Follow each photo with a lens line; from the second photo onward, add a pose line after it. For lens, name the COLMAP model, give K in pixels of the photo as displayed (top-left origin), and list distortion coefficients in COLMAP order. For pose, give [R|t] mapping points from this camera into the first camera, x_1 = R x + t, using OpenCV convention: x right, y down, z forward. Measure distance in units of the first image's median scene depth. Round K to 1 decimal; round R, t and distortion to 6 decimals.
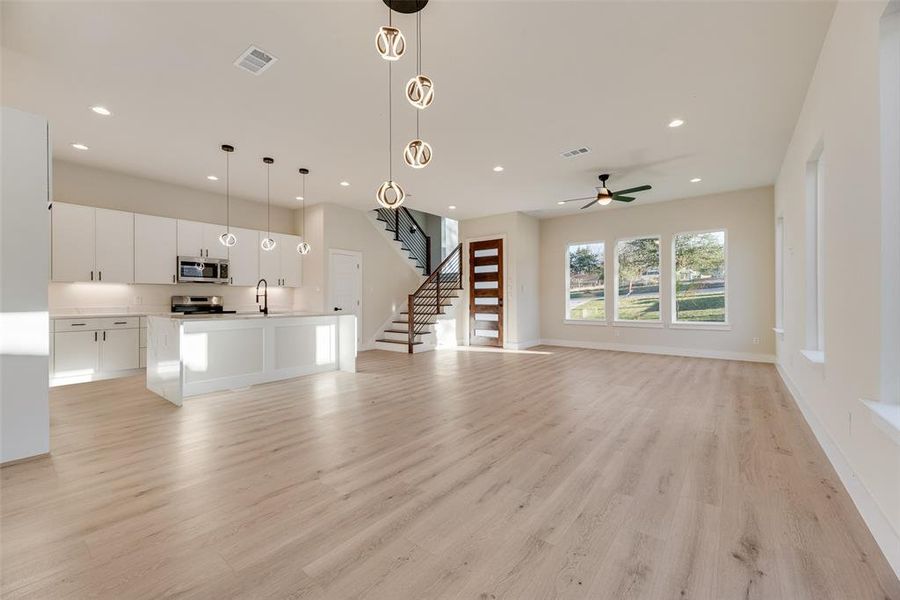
lens RADIAL K [[377.0, 0, 450.0], [0, 377.0, 300.0], [0, 0, 1]] dist [-0.000204, -0.000014]
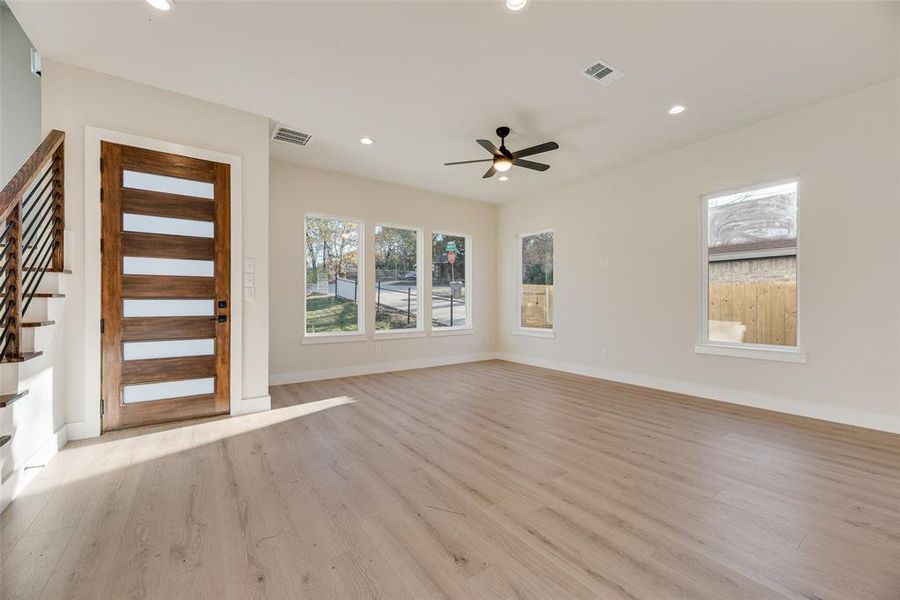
lens RADIAL K [[361.9, 0, 451.9], [0, 361.9, 303.6], [0, 0, 1]] dist [0.000134, -0.000018]
pose [[0.275089, 0.003197, 0.961413, -0.192838], [0.002994, 0.999987, -0.004182, 0.000846], [-0.961414, 0.004029, 0.275076, 0.637924]]
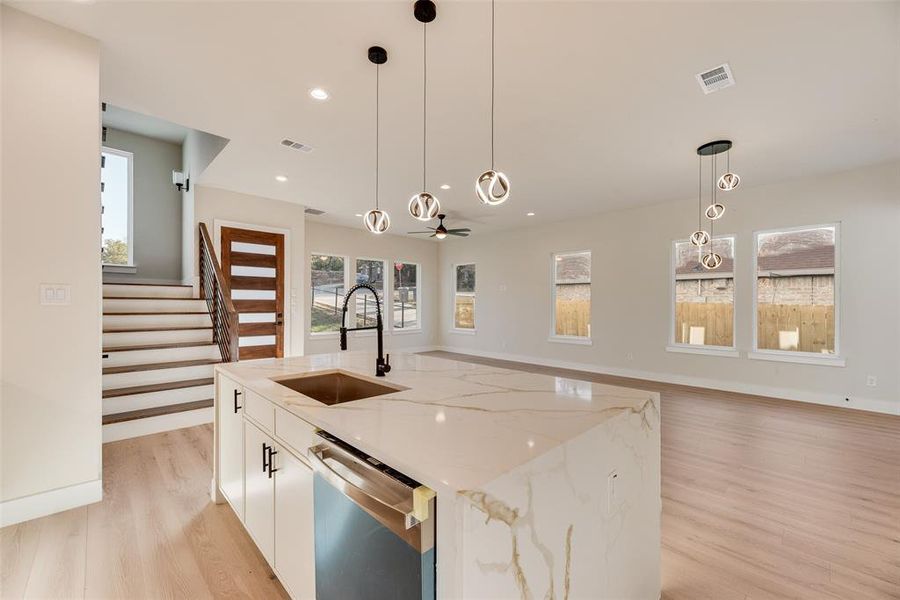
lens RADIAL K [[361.9, 0, 451.9], [0, 361.9, 303.6], [0, 0, 1]] dist [0.000134, -0.000018]
pose [[0.125110, 0.006588, 0.992121, -0.538217], [-0.000301, 0.999978, -0.006602, -0.019635], [-0.992143, 0.000527, 0.125110, 0.575699]]
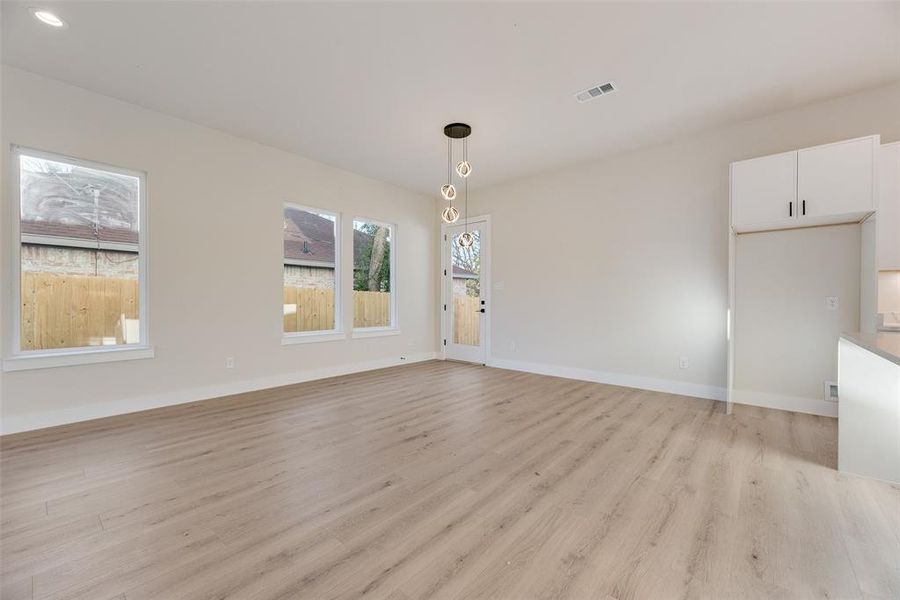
lens RADIAL K [[361.9, 0, 451.9], [0, 361.9, 303.6], [0, 0, 1]] dist [0.000134, -0.000018]
pose [[-0.999290, -0.004102, 0.037442, -0.045037], [-0.003471, 0.999851, 0.016894, -0.003922], [-0.037506, 0.016752, -0.999156, 0.789999]]
